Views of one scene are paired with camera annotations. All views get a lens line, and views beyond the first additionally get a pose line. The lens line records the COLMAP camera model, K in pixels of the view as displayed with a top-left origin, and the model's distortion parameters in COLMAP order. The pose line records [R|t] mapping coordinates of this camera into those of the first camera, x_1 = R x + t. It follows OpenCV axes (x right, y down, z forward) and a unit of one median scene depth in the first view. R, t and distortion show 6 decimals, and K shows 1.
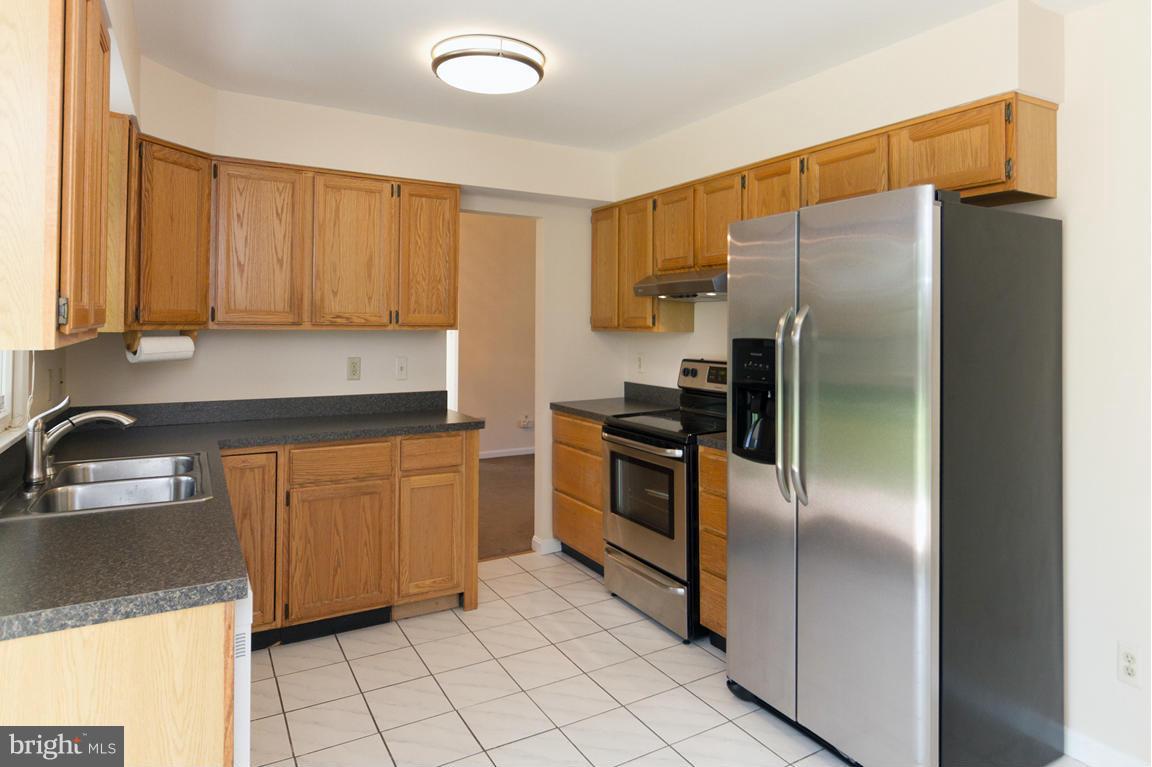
lens RADIAL K [[666.0, 0, 575.3], [0, 666.0, 379.3], [0, 0, 1]] dist [-0.008685, -0.001887]
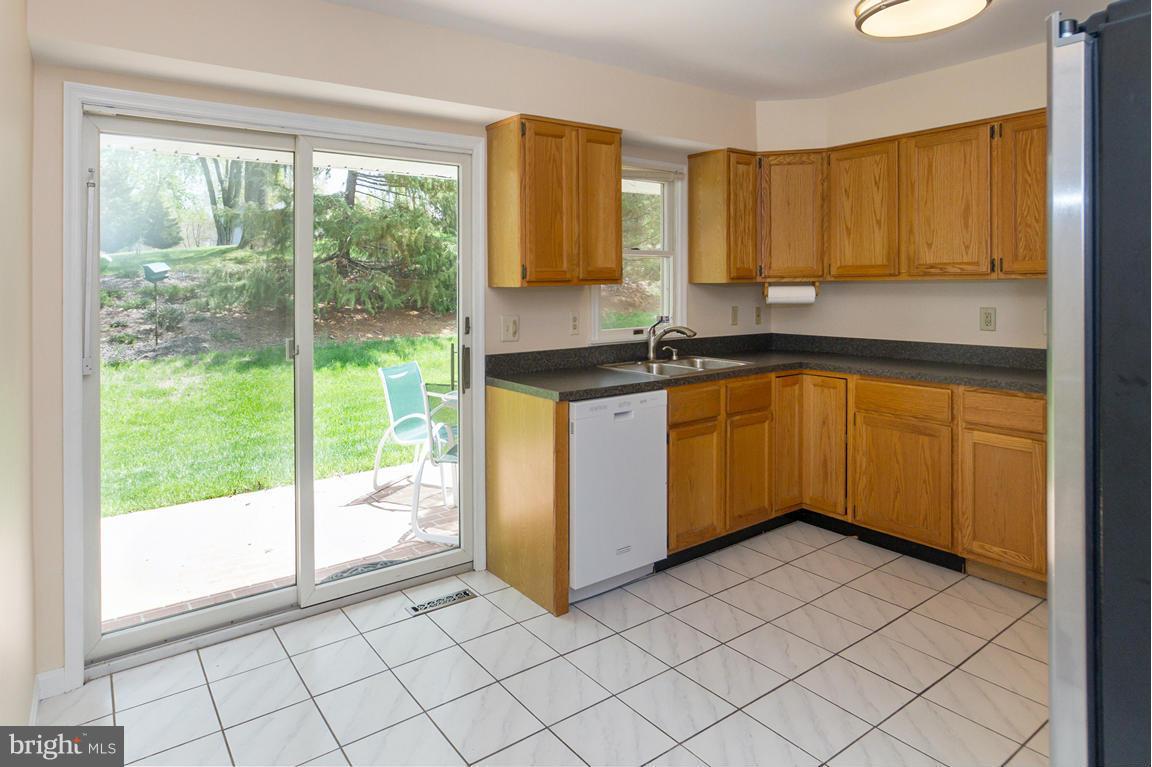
lens RADIAL K [[666.0, 0, 577.4], [0, 666.0, 386.5], [0, 0, 1]] dist [-0.008685, -0.001887]
pose [[0.122019, 0.135060, -0.983296, 0.660030], [-0.068800, 0.989466, 0.127370, -0.000872], [0.990140, 0.052109, 0.130026, 0.309353]]
